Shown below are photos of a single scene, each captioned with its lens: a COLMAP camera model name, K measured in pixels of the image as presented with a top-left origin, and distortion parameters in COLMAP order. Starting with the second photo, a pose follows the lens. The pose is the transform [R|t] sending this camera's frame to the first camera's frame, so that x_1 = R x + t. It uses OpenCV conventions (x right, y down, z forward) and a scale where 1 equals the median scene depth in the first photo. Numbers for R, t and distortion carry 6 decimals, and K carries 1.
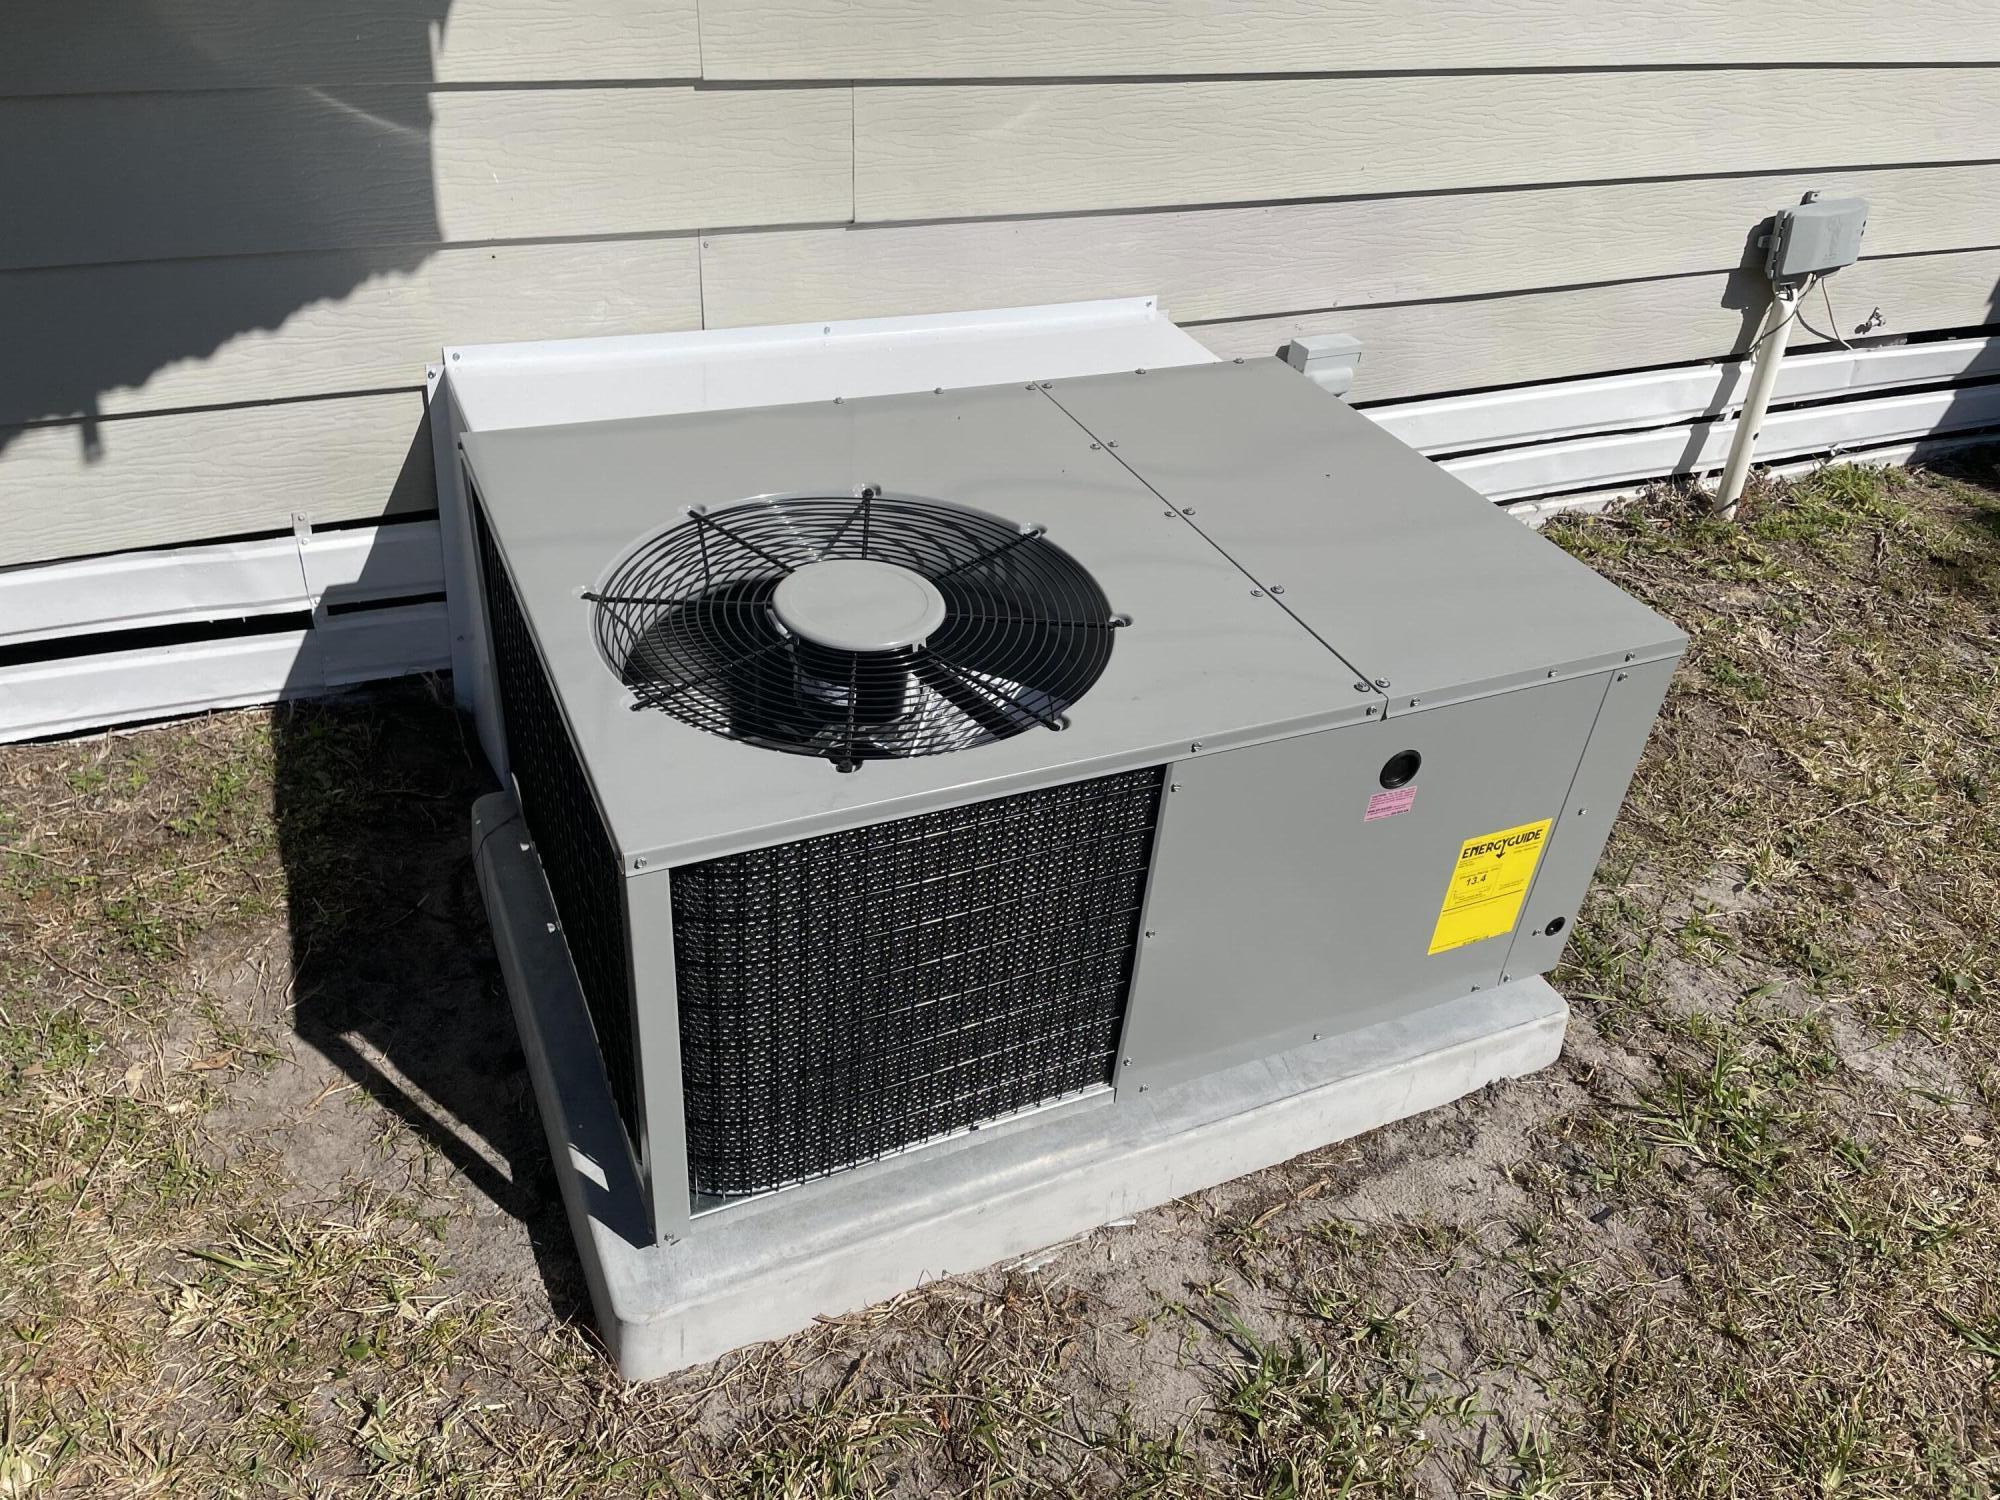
lens RADIAL K [[1514.7, 0, 1006.6], [0, 1514.7, 760.5], [0, 0, 1]] dist [0.042988, -0.059251]
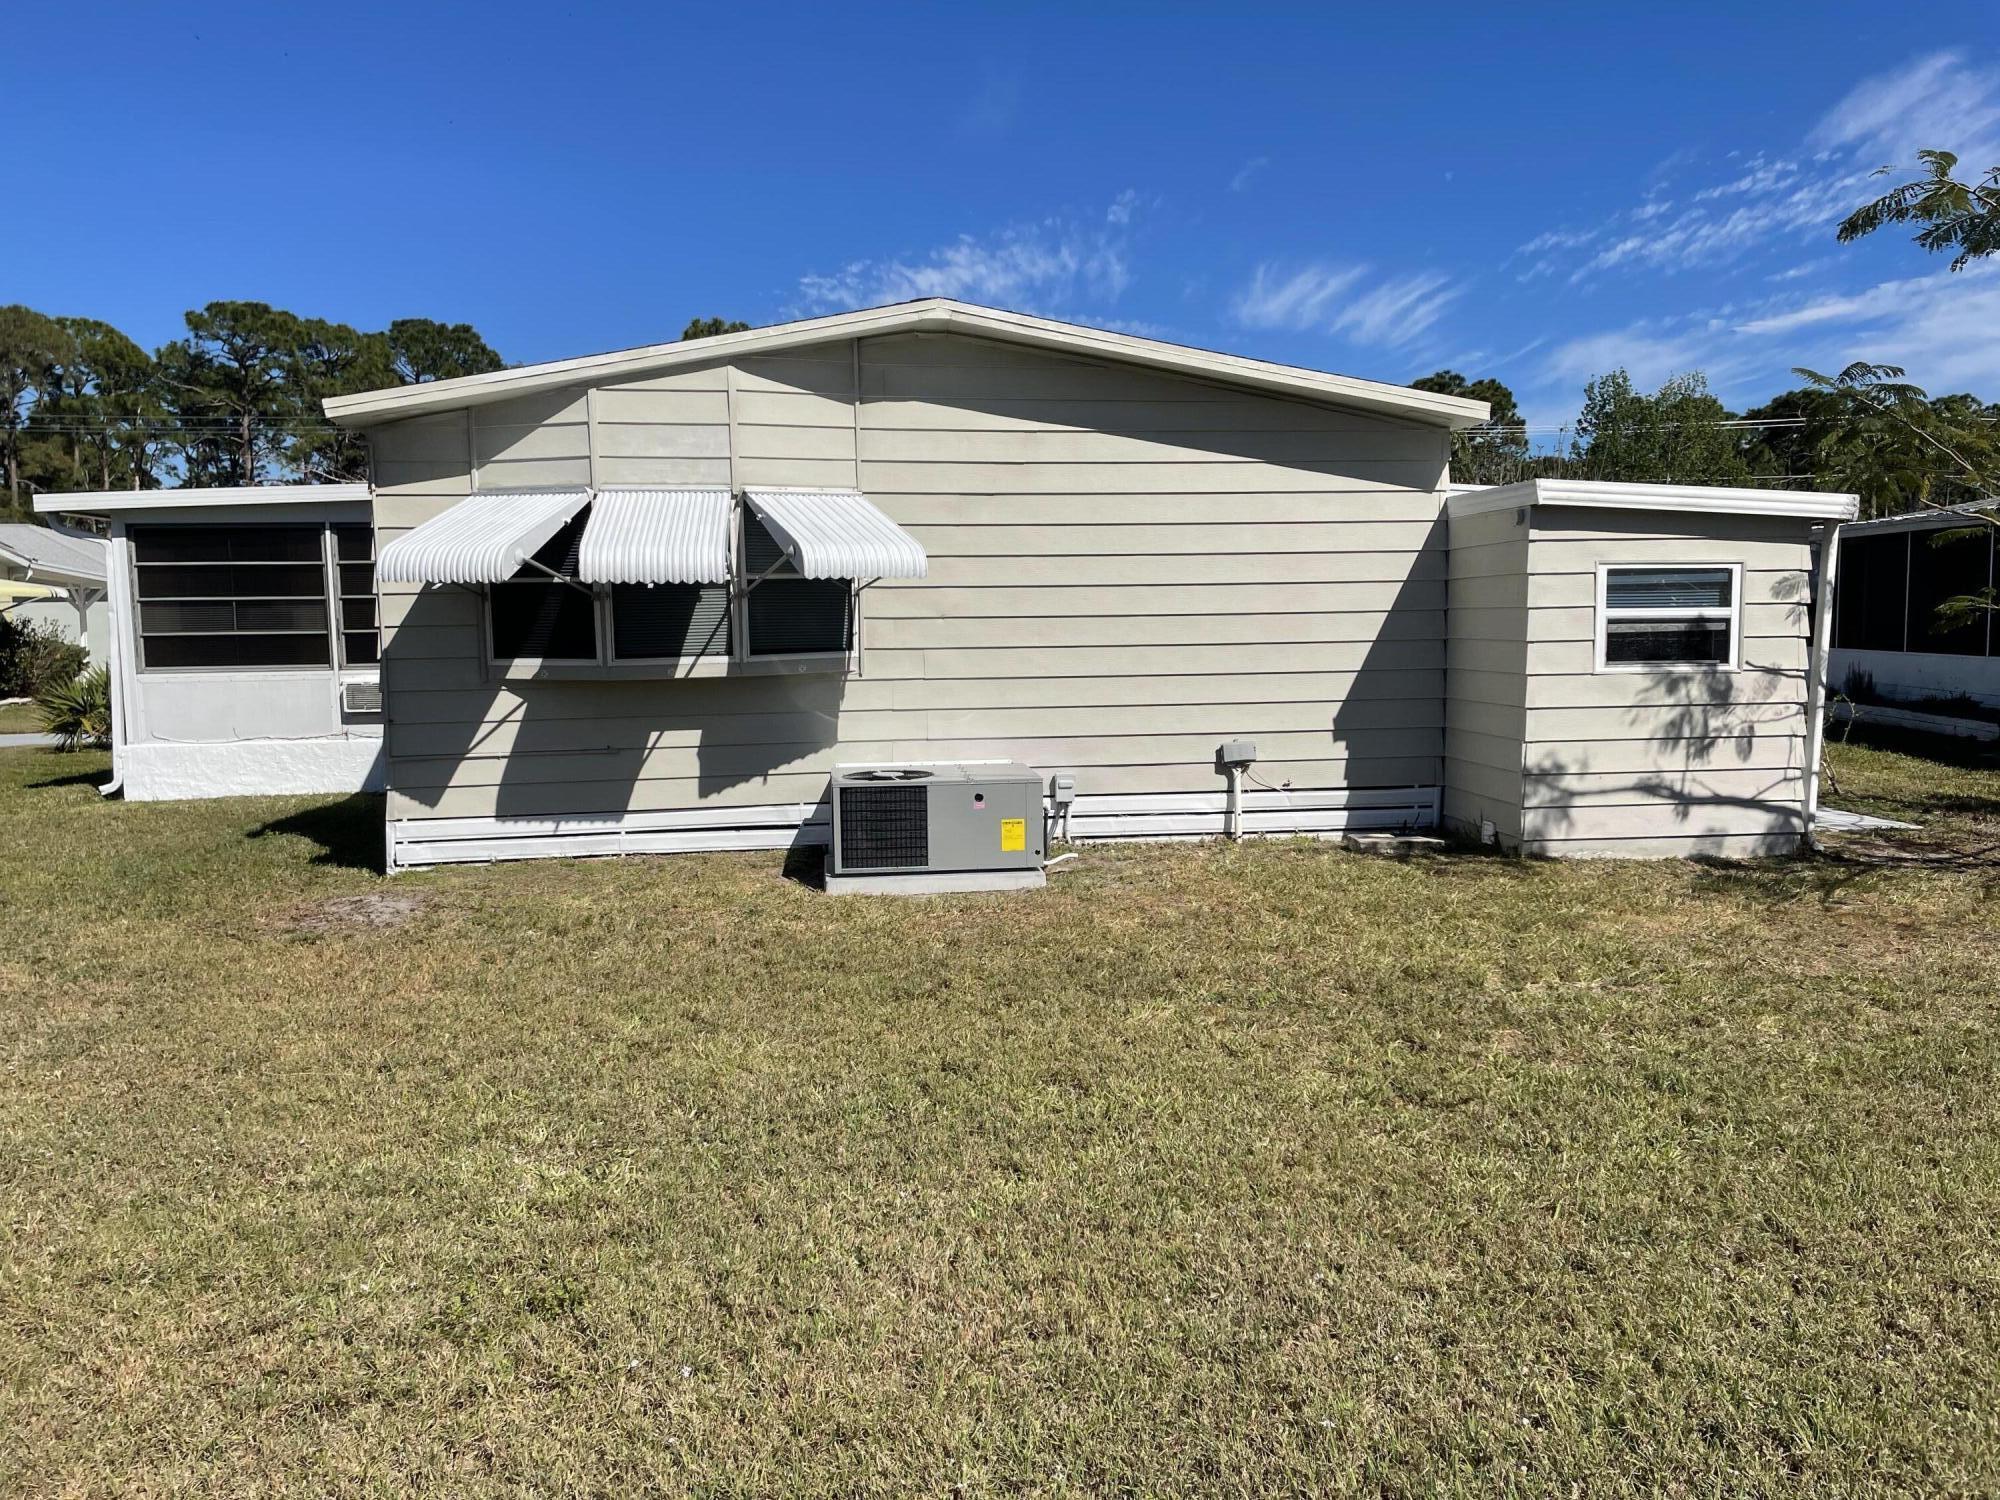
lens RADIAL K [[1514.7, 0, 1001.9], [0, 1514.7, 749.6], [0, 0, 1]] dist [0.042988, -0.059251]
pose [[0.952145, -0.057960, -0.300100, 1.353715], [-0.101174, 0.866734, -0.488401, 1.708225], [0.288415, 0.495391, 0.819393, -2.397343]]
